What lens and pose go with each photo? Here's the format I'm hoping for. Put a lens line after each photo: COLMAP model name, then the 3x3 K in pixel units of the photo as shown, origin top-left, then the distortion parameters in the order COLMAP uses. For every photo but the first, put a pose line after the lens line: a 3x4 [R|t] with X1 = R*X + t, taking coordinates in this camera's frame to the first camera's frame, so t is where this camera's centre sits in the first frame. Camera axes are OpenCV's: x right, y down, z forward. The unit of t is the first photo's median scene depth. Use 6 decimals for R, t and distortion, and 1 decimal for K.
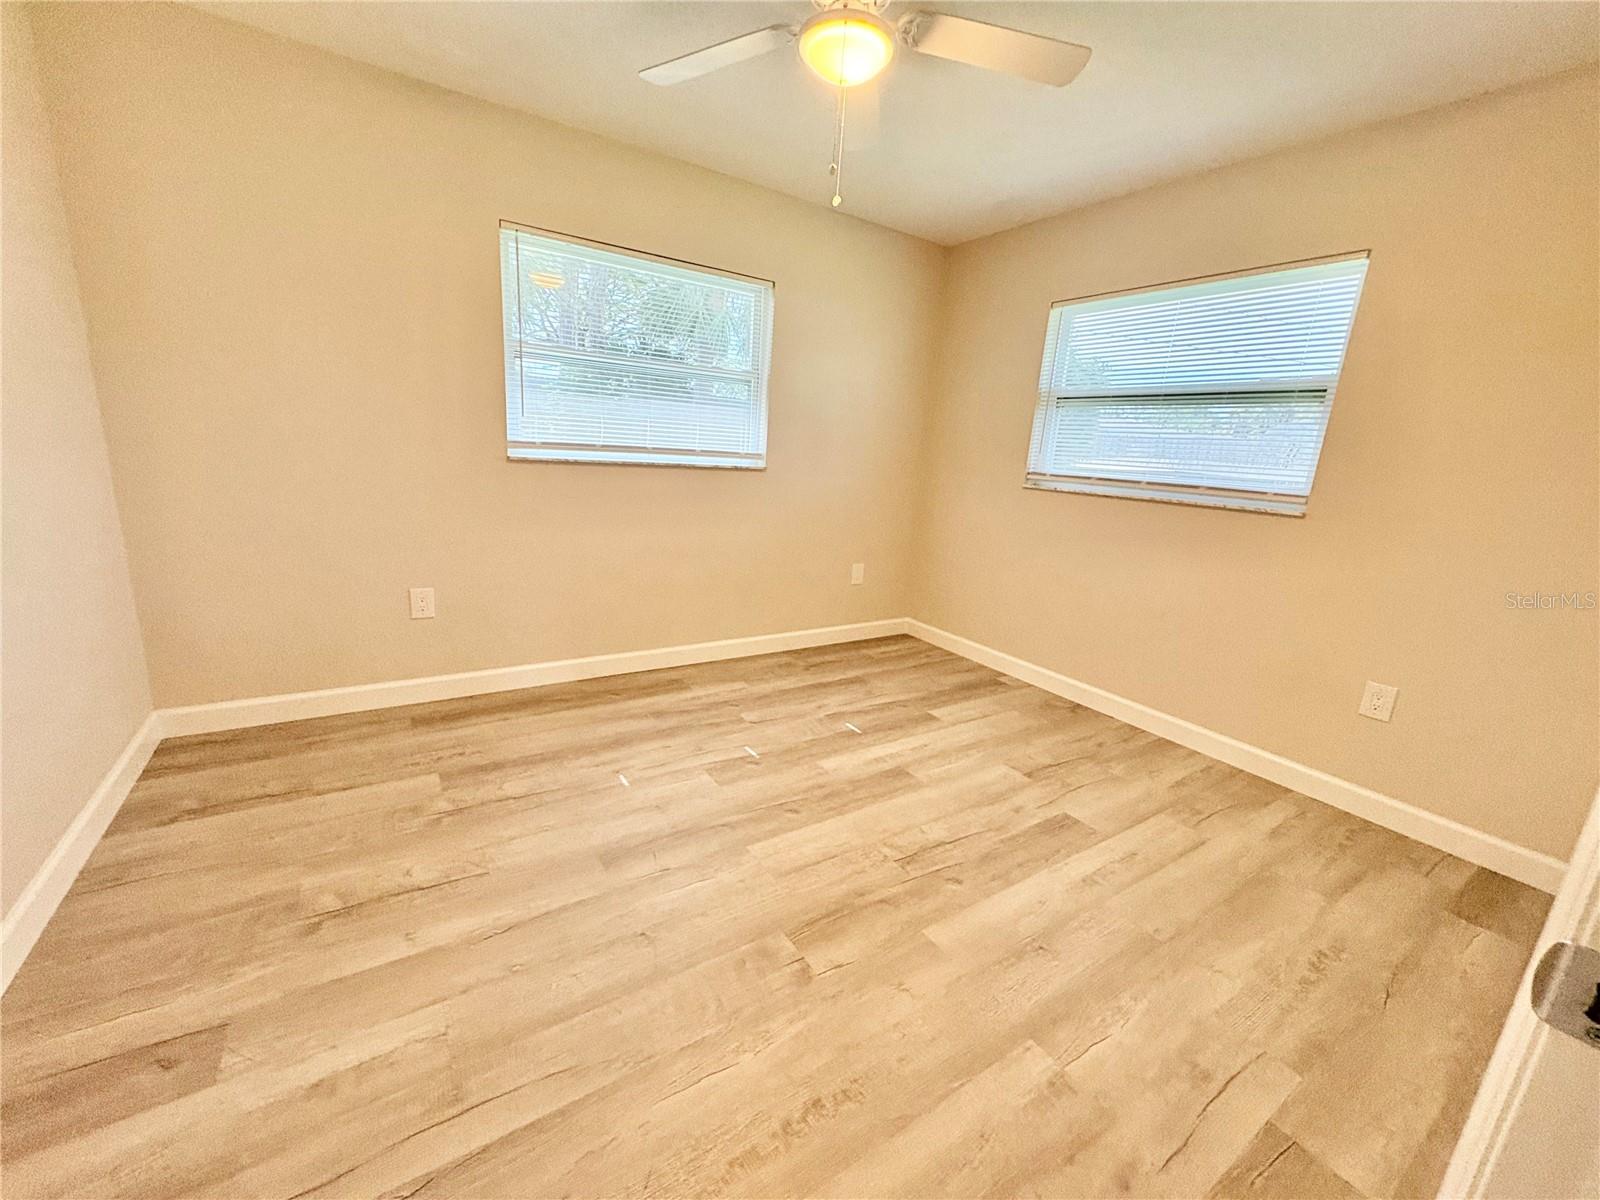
lens RADIAL K [[636.0, 0, 799.0], [0, 636.0, 599.3], [0, 0, 1]] dist [0.000825, -0.000206]
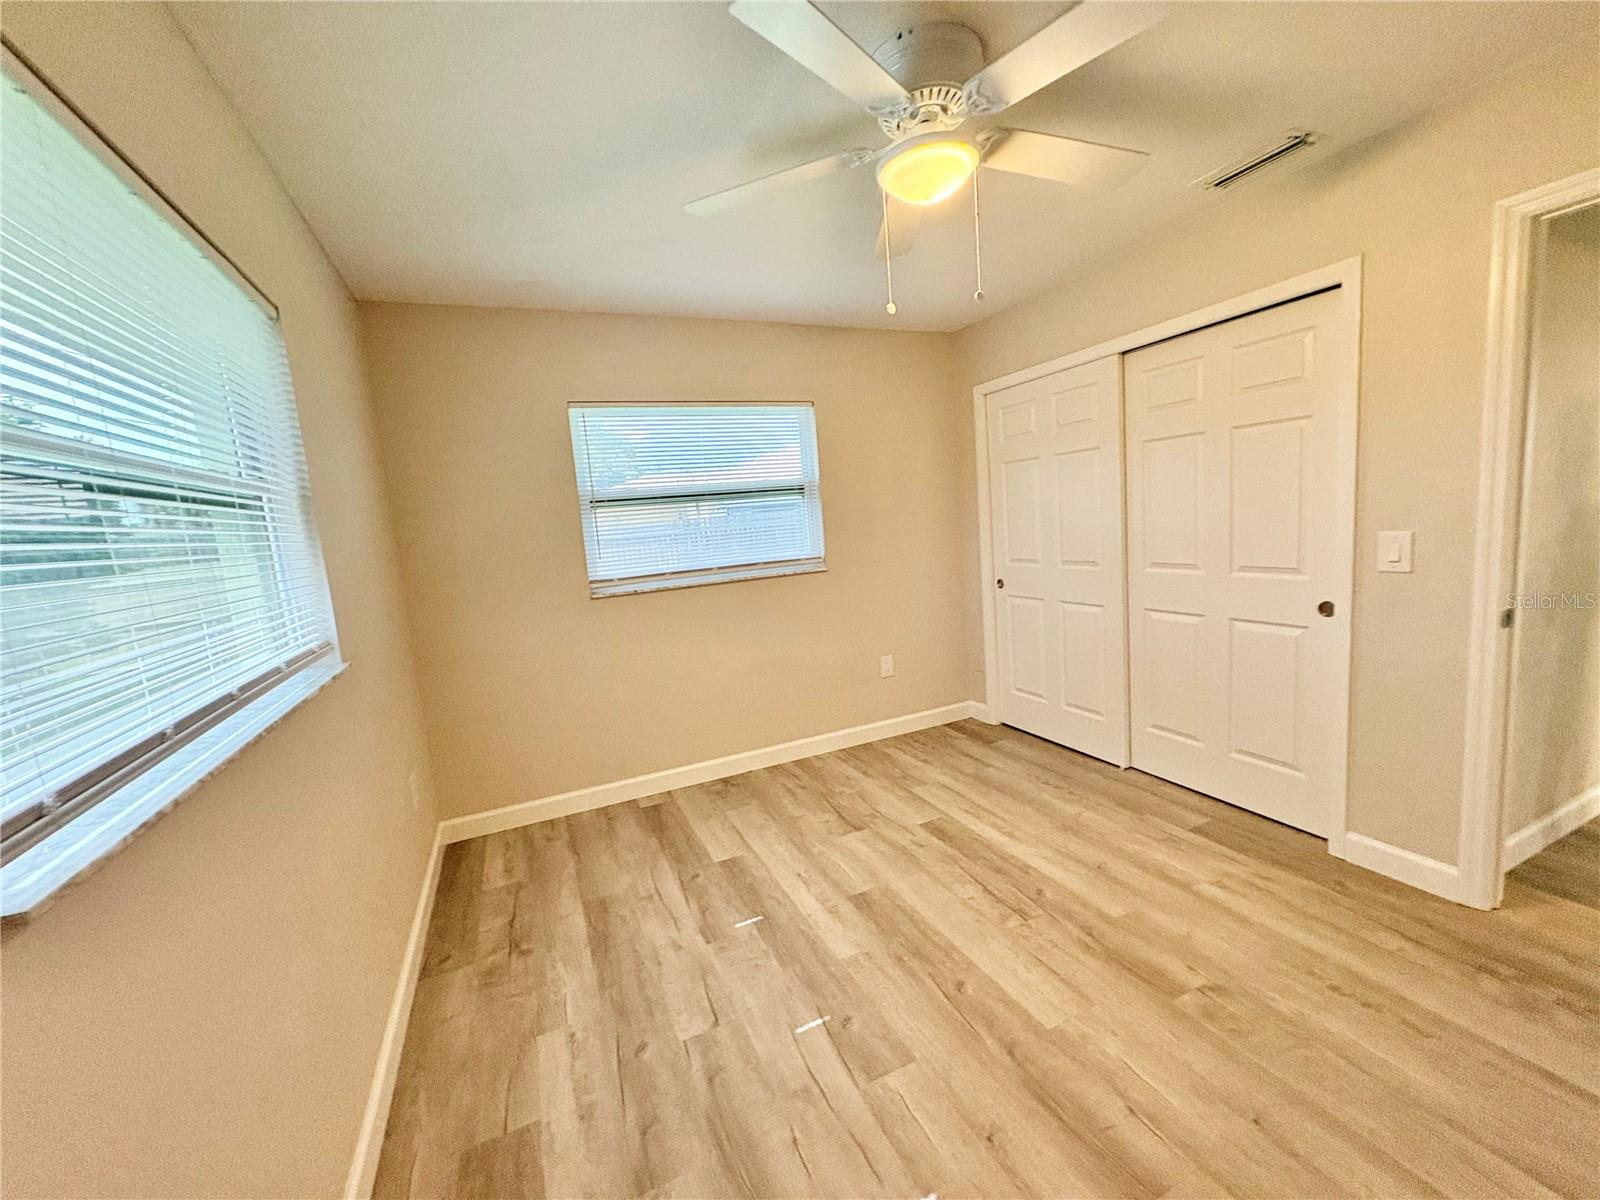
lens RADIAL K [[636.0, 0, 799.0], [0, 636.0, 599.3], [0, 0, 1]] dist [0.000825, -0.000206]
pose [[0.155254, -0.200964, 0.967217, -0.630381], [0.317145, 0.937402, 0.143863, -0.283704], [-0.935583, 0.284413, 0.209270, 0.726935]]
